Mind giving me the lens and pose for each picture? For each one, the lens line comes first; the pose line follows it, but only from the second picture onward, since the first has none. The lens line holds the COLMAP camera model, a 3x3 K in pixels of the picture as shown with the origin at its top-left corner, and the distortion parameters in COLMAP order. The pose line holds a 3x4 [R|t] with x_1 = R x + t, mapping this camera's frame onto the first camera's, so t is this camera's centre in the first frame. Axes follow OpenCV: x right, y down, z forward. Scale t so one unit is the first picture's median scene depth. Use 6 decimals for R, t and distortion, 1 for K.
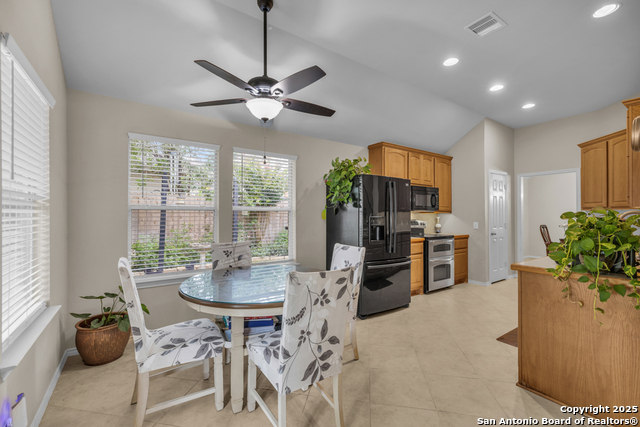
lens RADIAL K [[283.7, 0, 320.0], [0, 283.7, 213.5], [0, 0, 1]] dist [0.002023, 0.000376]
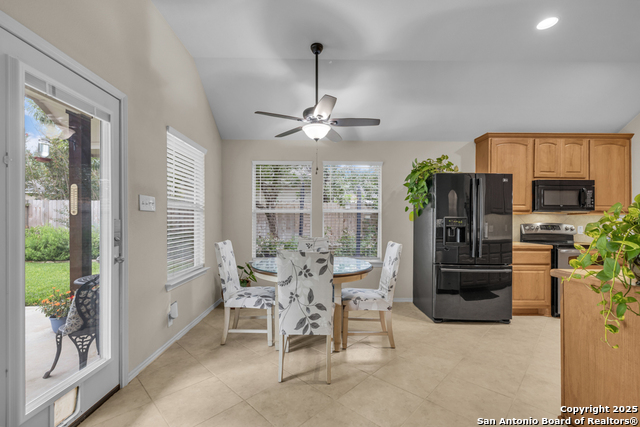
lens RADIAL K [[284.4, 0, 306.5], [0, 284.4, 220.6], [0, 0, 1]] dist [0.001209, 0.000265]
pose [[0.820828, 0.002477, -0.571170, 0.390149], [-0.001427, 0.999996, 0.002285, 0.024247], [0.571174, -0.001060, 0.820829, -0.059383]]
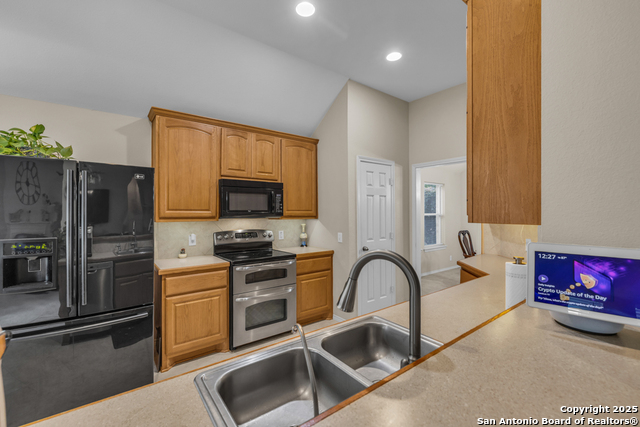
lens RADIAL K [[283.7, 0, 320.0], [0, 283.7, 213.5], [0, 0, 1]] dist [0.002023, 0.000376]
pose [[0.998758, -0.006531, 0.049399, 0.812314], [0.006010, 0.999925, 0.010698, -0.041761], [-0.049465, -0.010388, 0.998722, 0.545534]]
